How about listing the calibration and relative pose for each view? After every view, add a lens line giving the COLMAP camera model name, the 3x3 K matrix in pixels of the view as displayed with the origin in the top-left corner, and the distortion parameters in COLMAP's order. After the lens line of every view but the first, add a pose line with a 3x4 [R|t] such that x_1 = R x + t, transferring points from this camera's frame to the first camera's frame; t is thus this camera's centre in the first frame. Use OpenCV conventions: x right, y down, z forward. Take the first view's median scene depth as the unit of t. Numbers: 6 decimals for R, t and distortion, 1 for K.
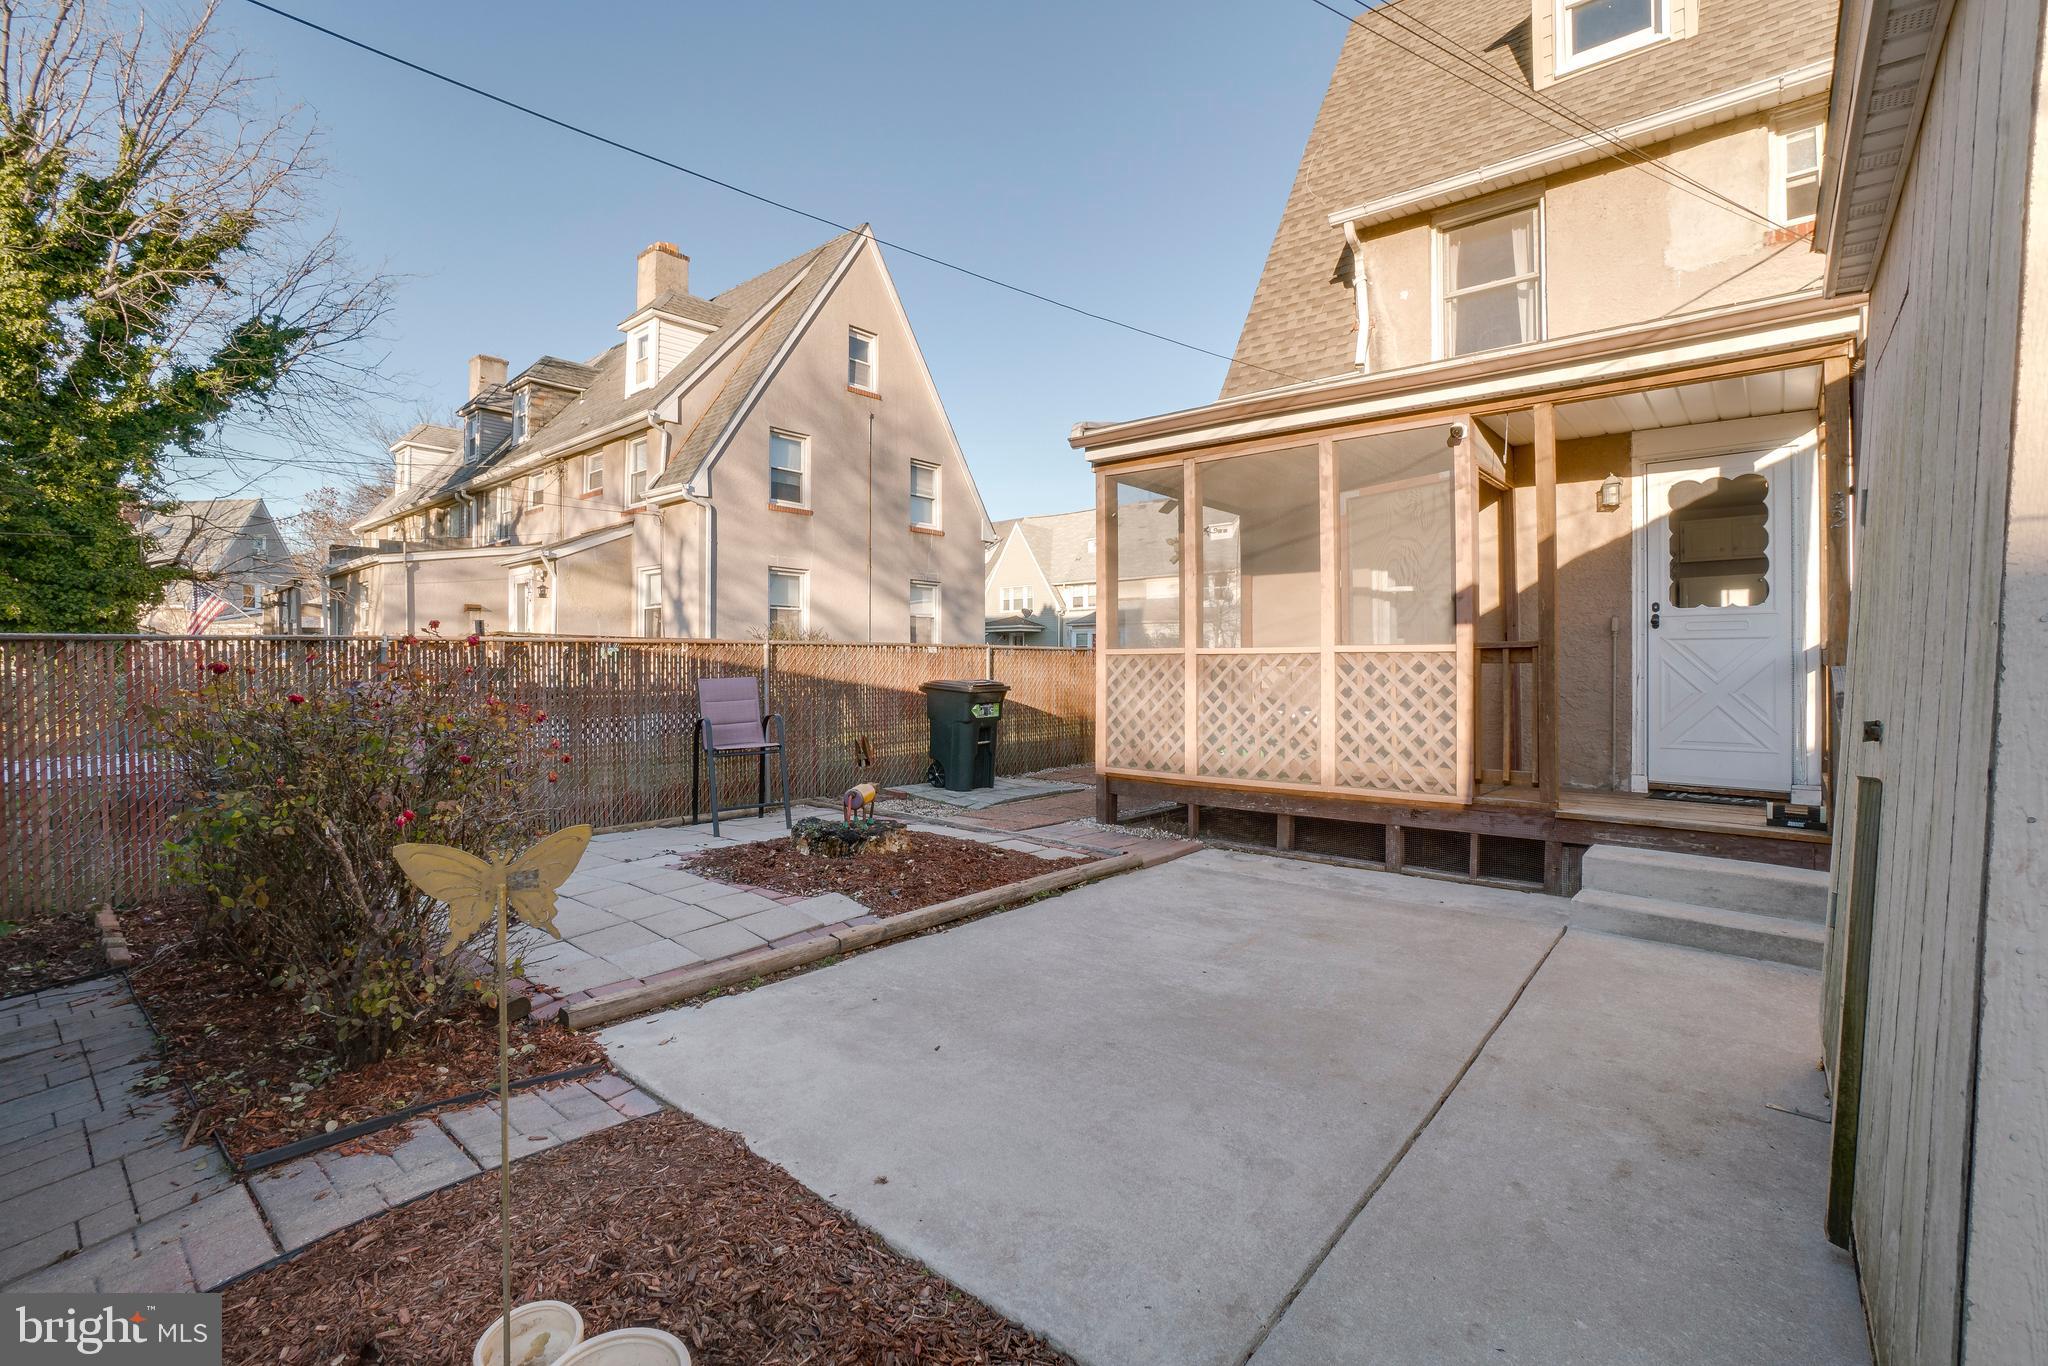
lens RADIAL K [[913.2, 0, 1019.8], [0, 913.2, 666.5], [0, 0, 1]] dist [-0.055851, 0.018556]
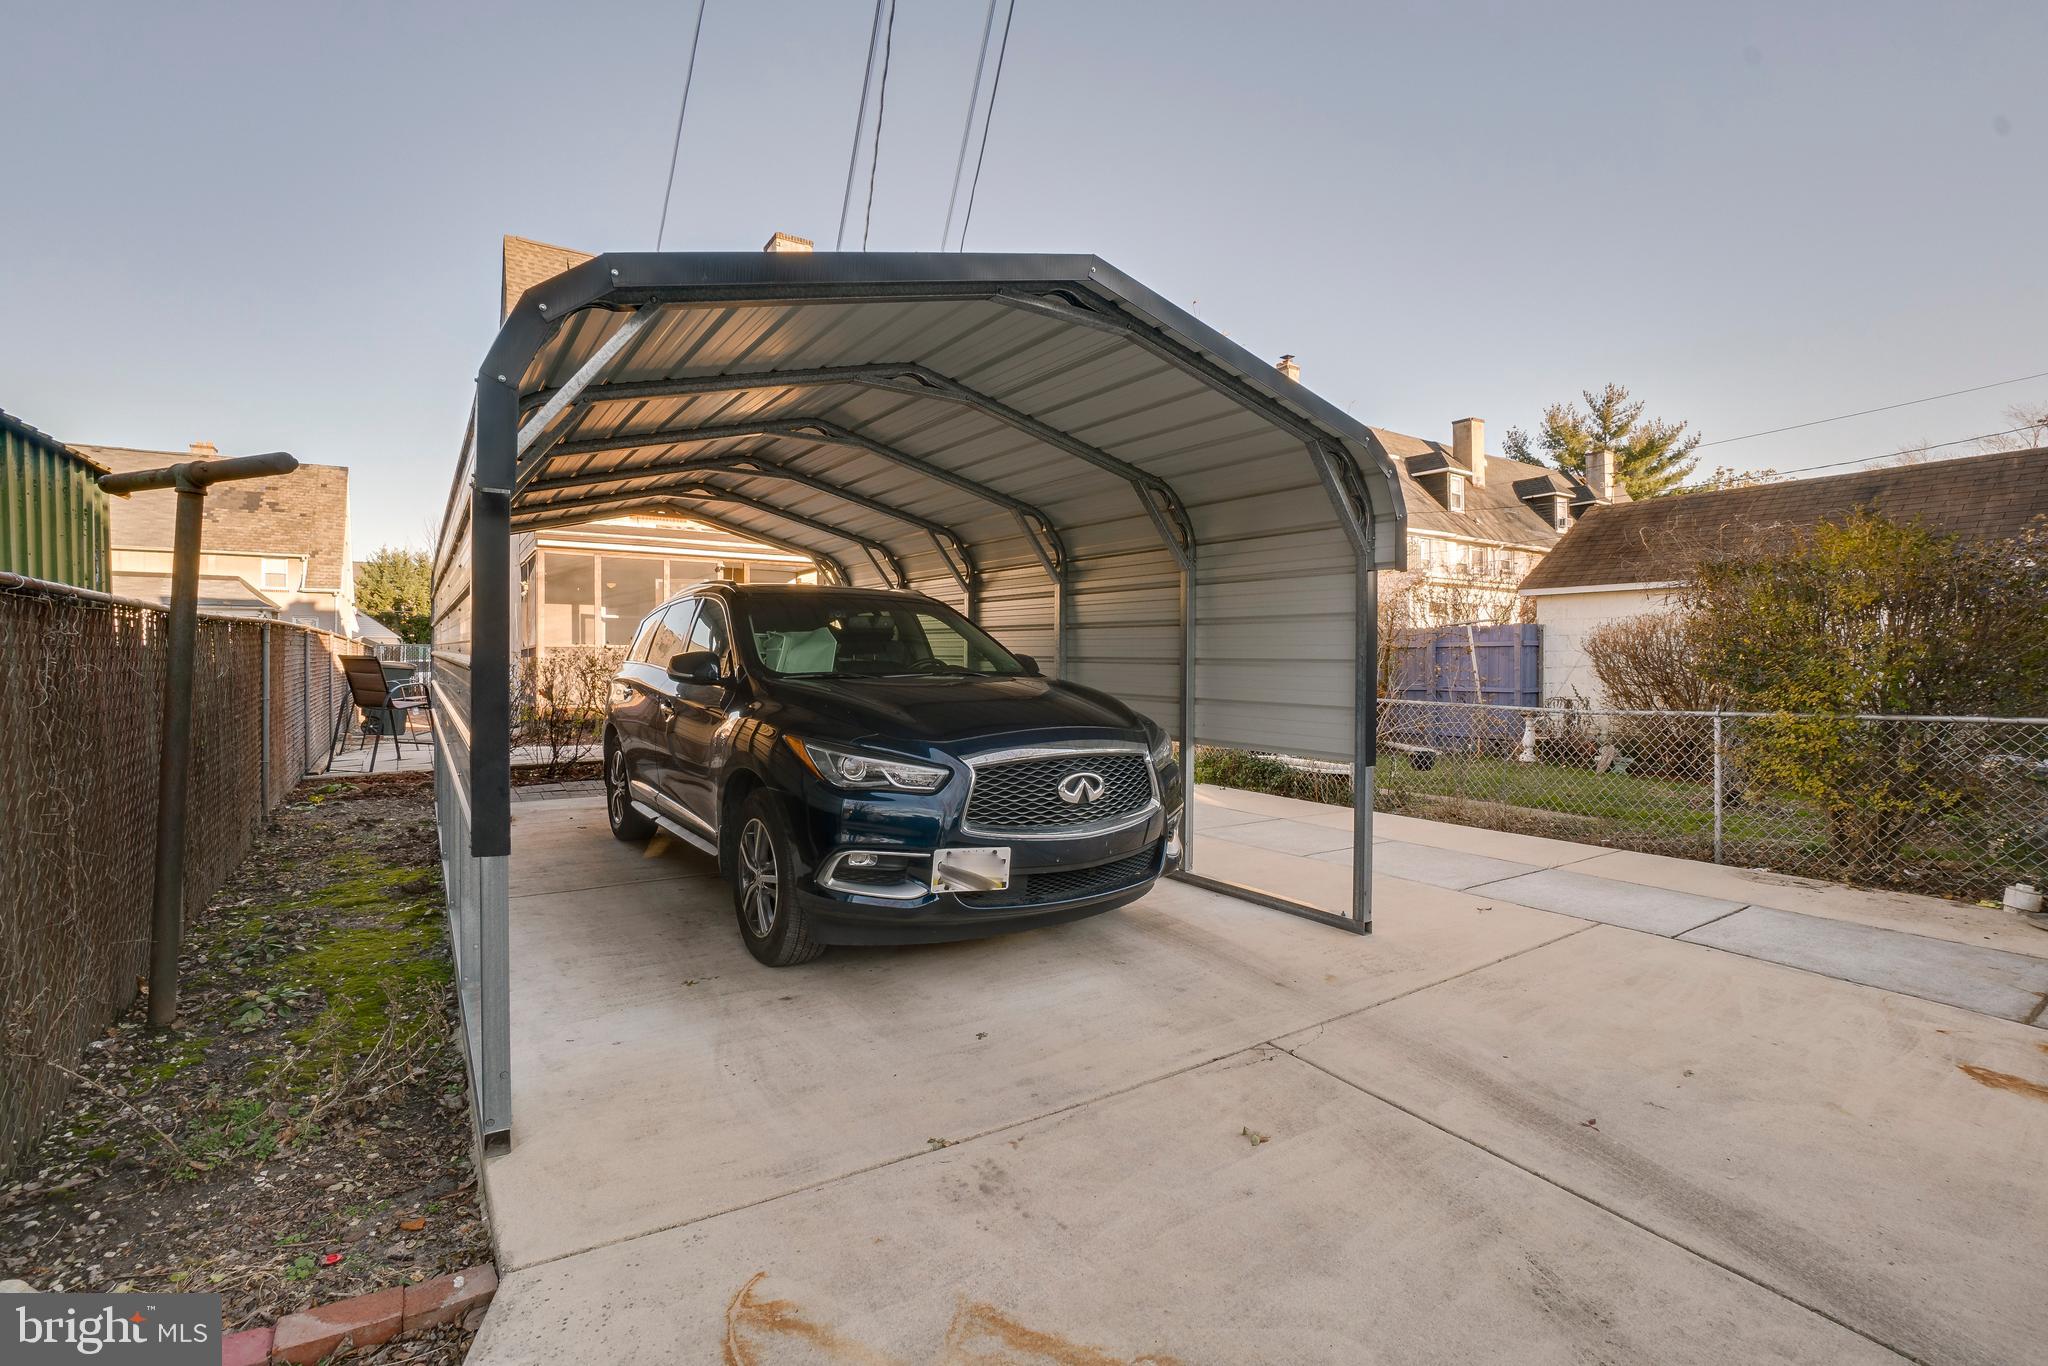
lens RADIAL K [[913.2, 0, 996.7], [0, 913.2, 673.1], [0, 0, 1]] dist [-0.055851, 0.018556]
pose [[0.281753, -0.002364, 0.959484, -1.883641], [-0.006634, 0.999968, 0.004412, 0.035392], [-0.959464, -0.007609, 0.281729, -0.571547]]
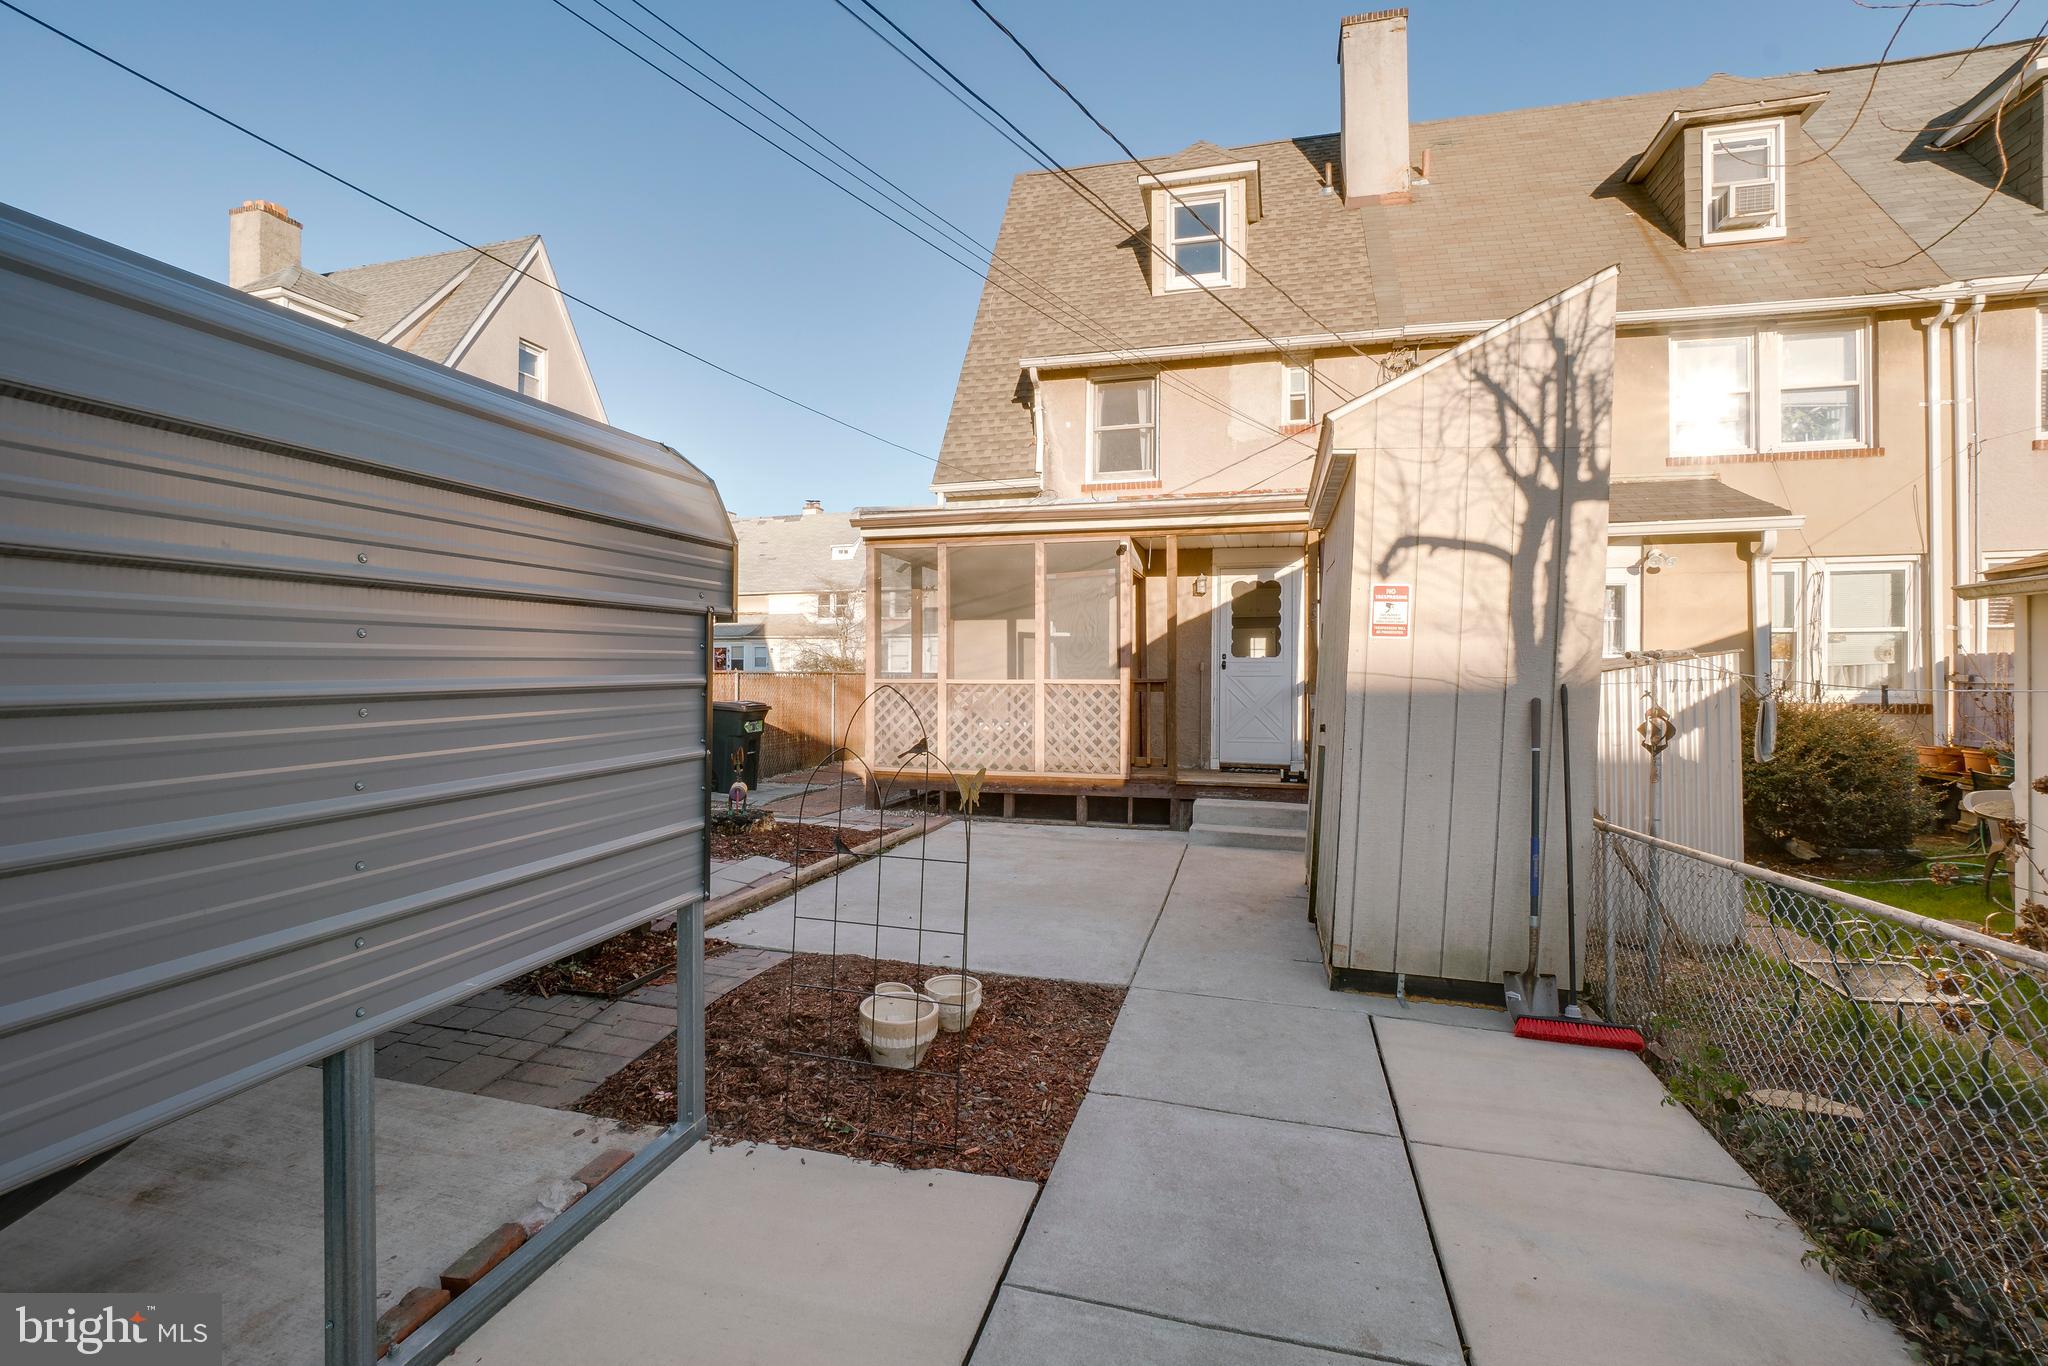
lens RADIAL K [[913.2, 0, 1020.4], [0, 913.2, 690.5], [0, 0, 1]] dist [-0.055851, 0.018556]
pose [[0.905811, -0.002657, 0.423674, -0.359319], [-0.003219, 0.999908, 0.013153, -0.026291], [-0.423670, -0.013278, 0.905719, -0.386264]]
